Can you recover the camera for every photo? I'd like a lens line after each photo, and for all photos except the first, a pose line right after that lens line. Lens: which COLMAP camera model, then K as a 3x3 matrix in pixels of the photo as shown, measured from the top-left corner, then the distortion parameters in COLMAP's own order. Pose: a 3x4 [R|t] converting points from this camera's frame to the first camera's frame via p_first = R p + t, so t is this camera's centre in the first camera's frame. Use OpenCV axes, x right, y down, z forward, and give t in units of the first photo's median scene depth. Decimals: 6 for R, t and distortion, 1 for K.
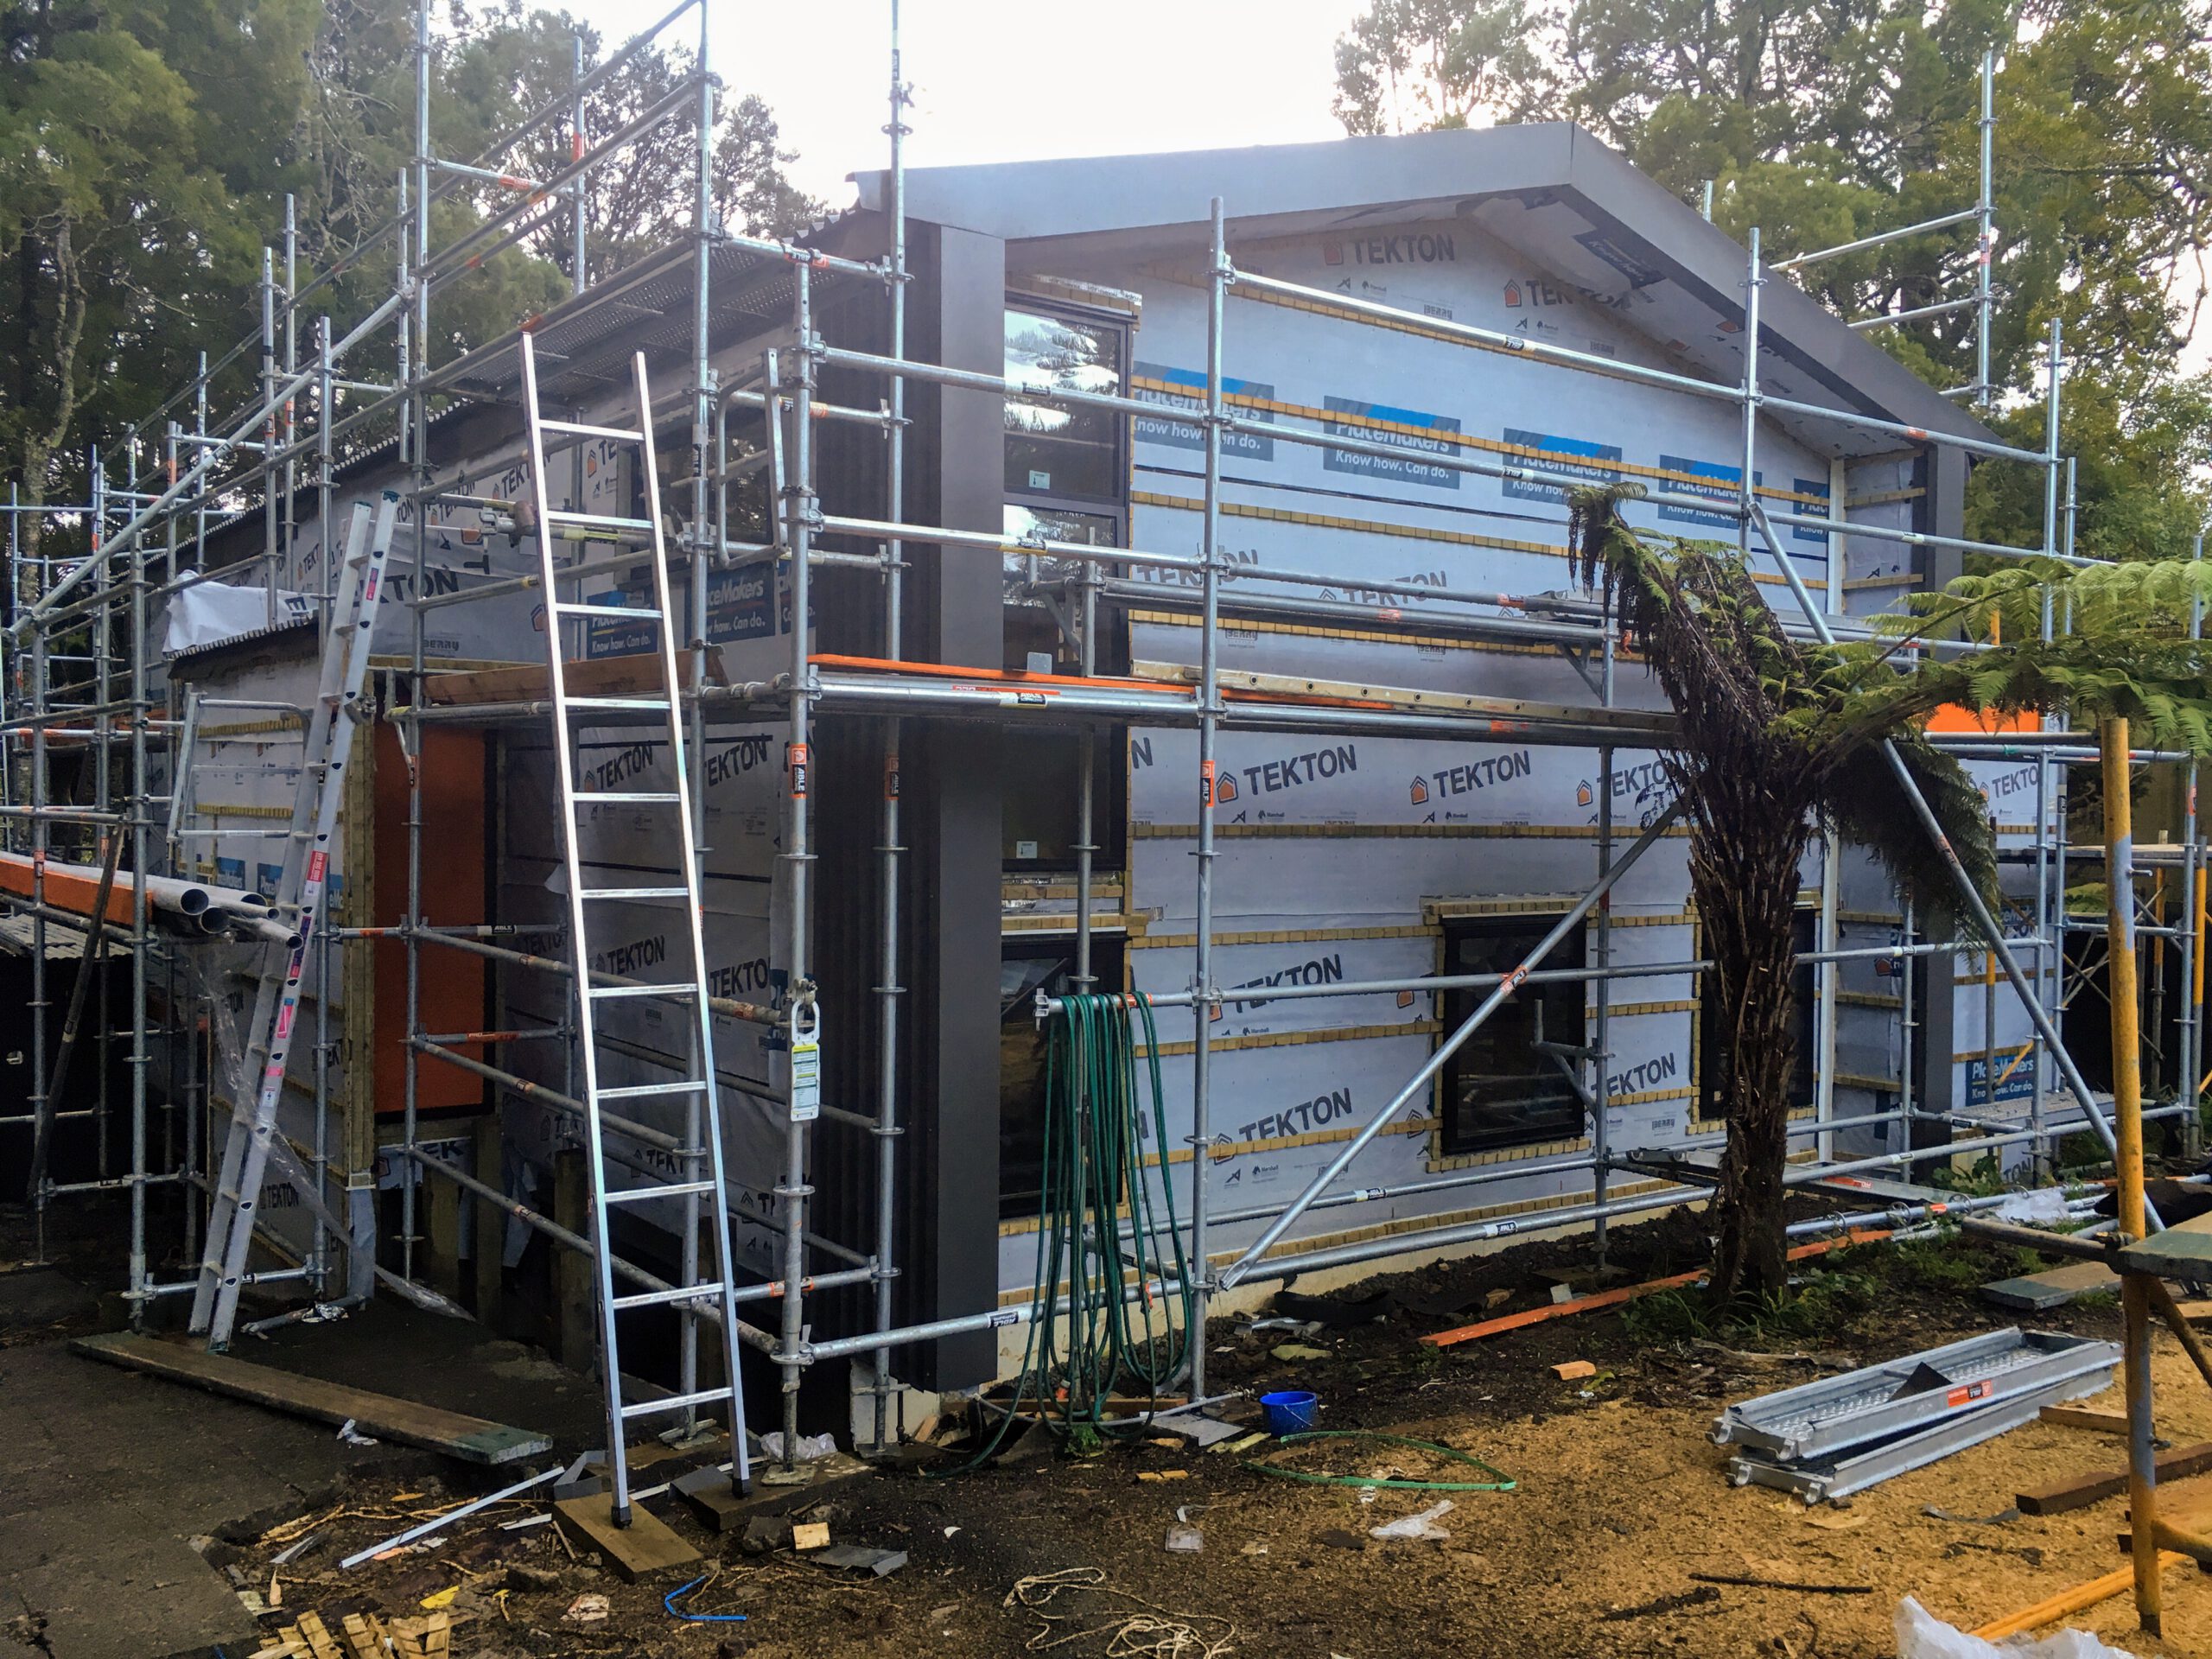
lens RADIAL K [[1868.9, 0, 1106.0], [0, 1868.9, 829.5], [0, 0, 1]] dist [0.070581, -0.091524]
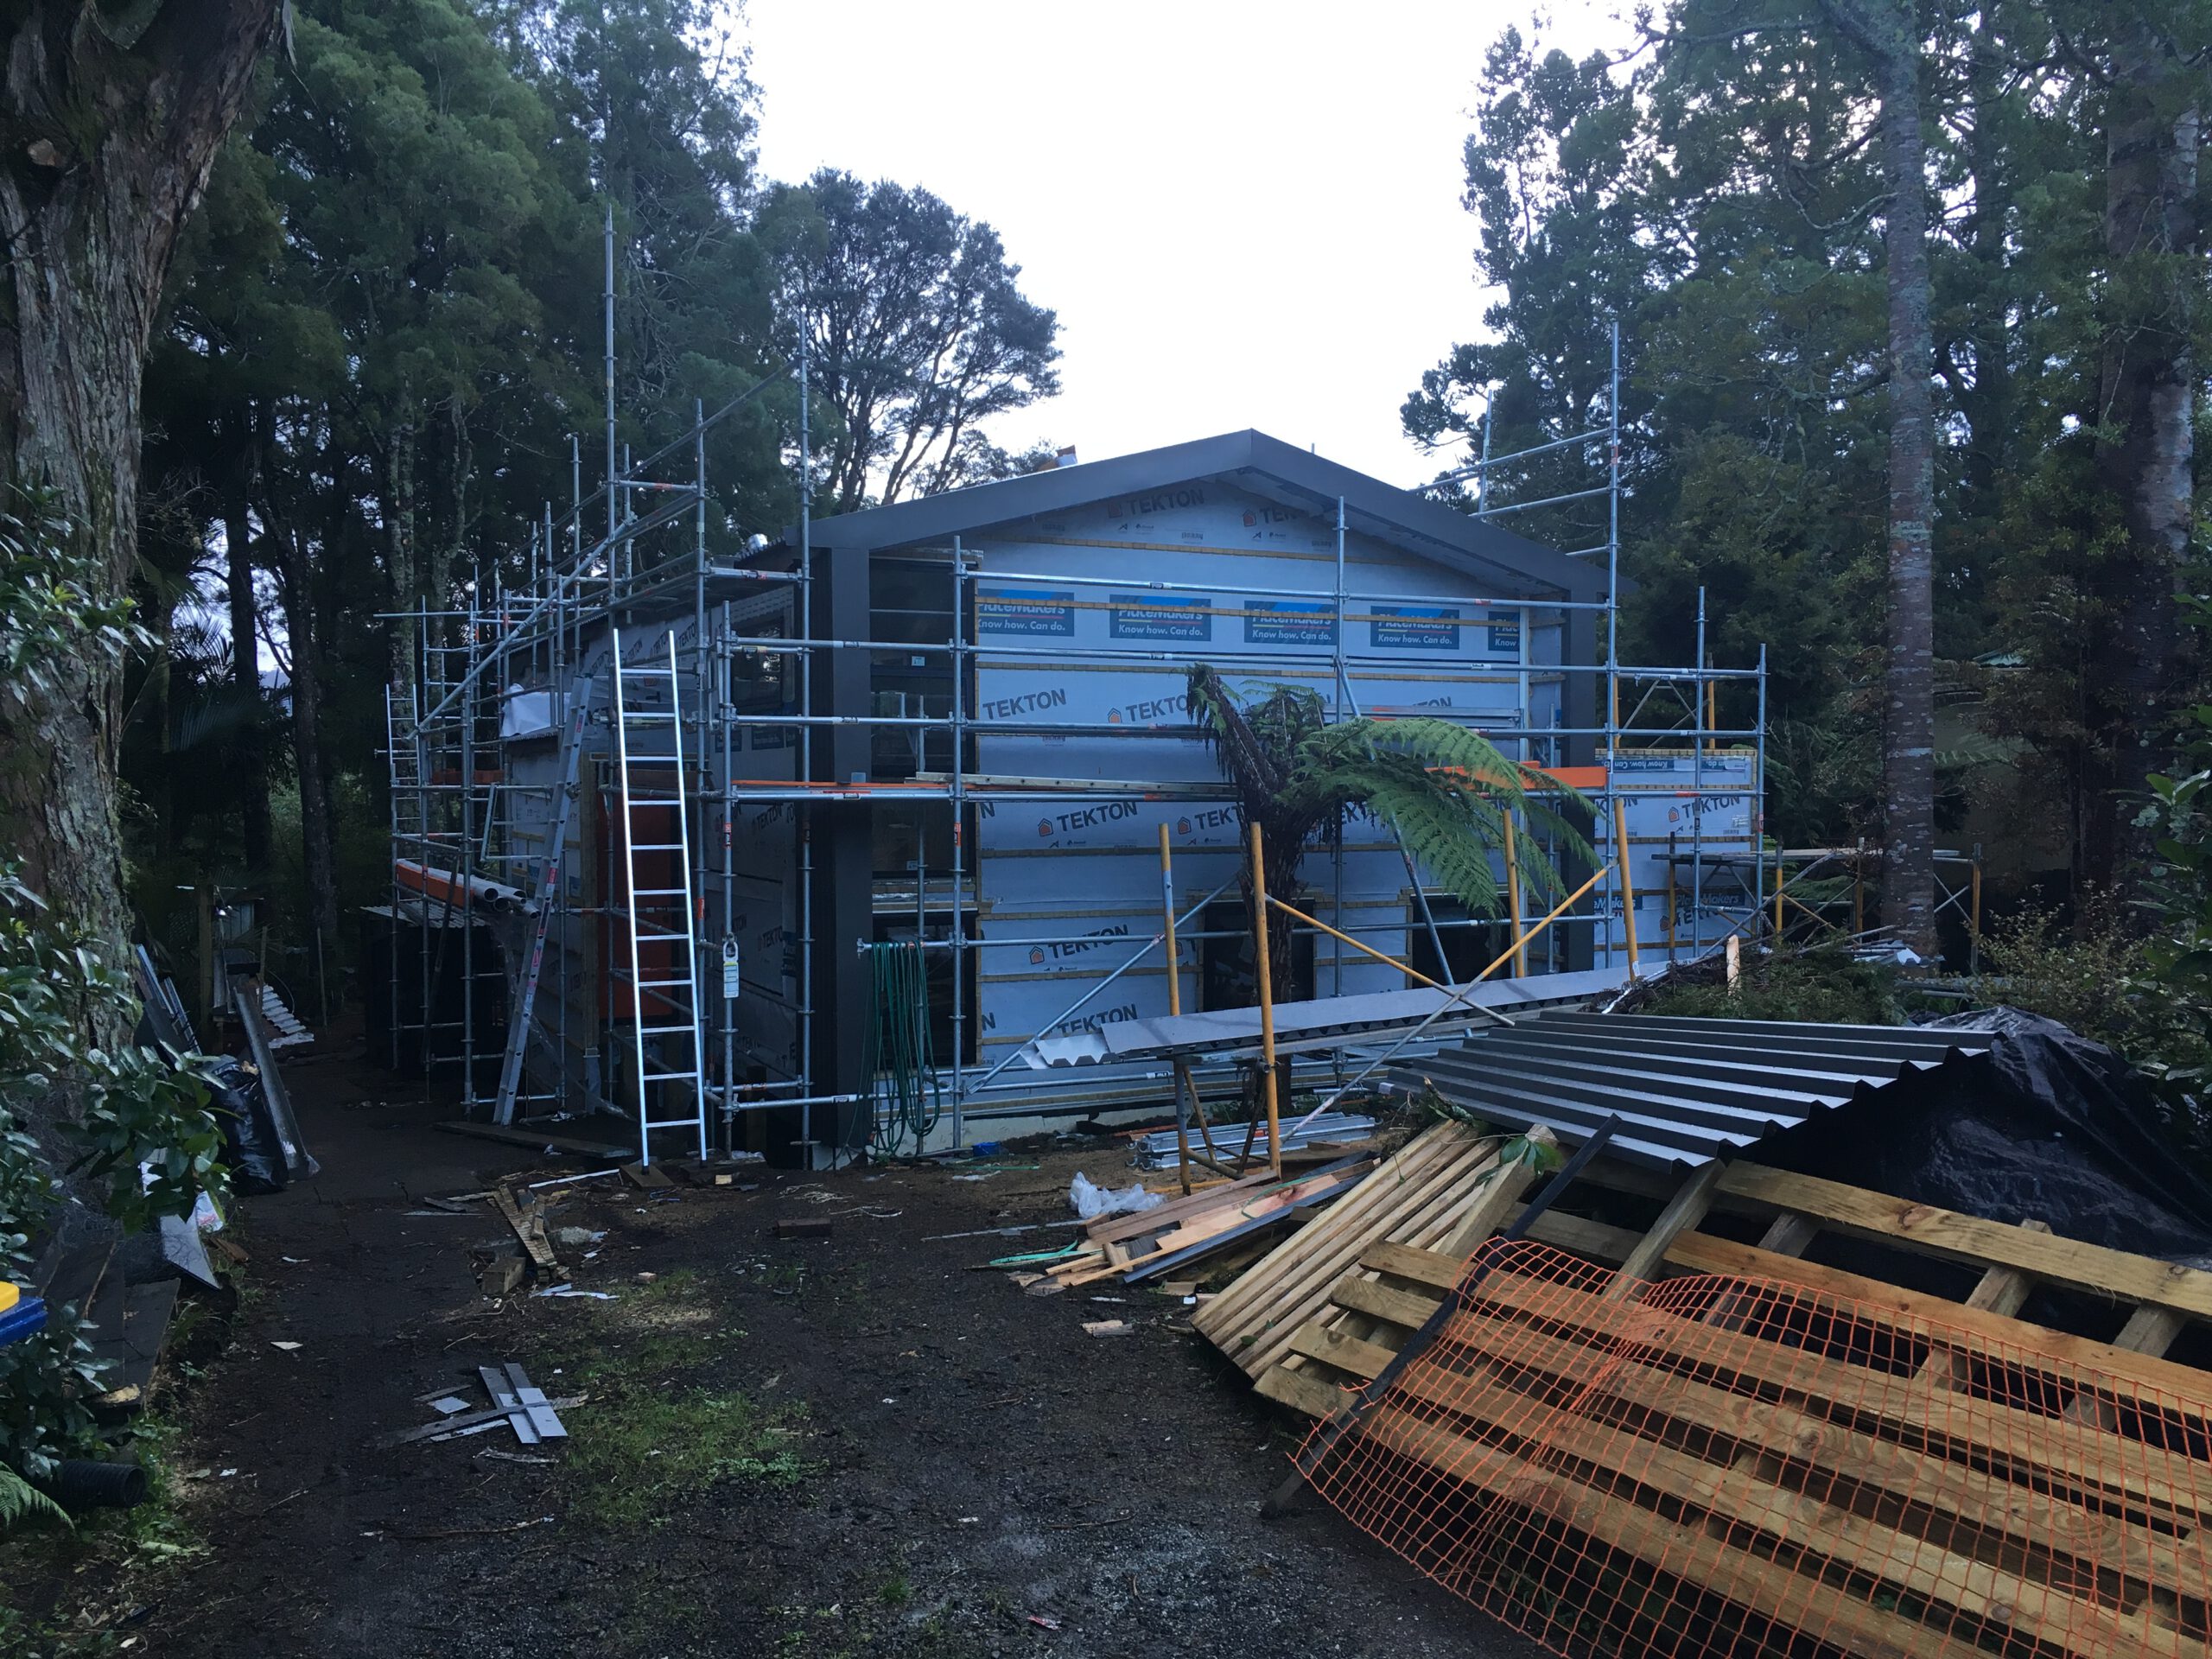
lens RADIAL K [[1868.9, 0, 1106.0], [0, 1868.9, 829.5], [0, 0, 1]] dist [0.070581, -0.091524]
pose [[0.982267, -0.007264, -0.187345, 0.466170], [0.009063, 0.999921, 0.008747, -0.036933], [0.187267, -0.010289, 0.982255, -0.721208]]
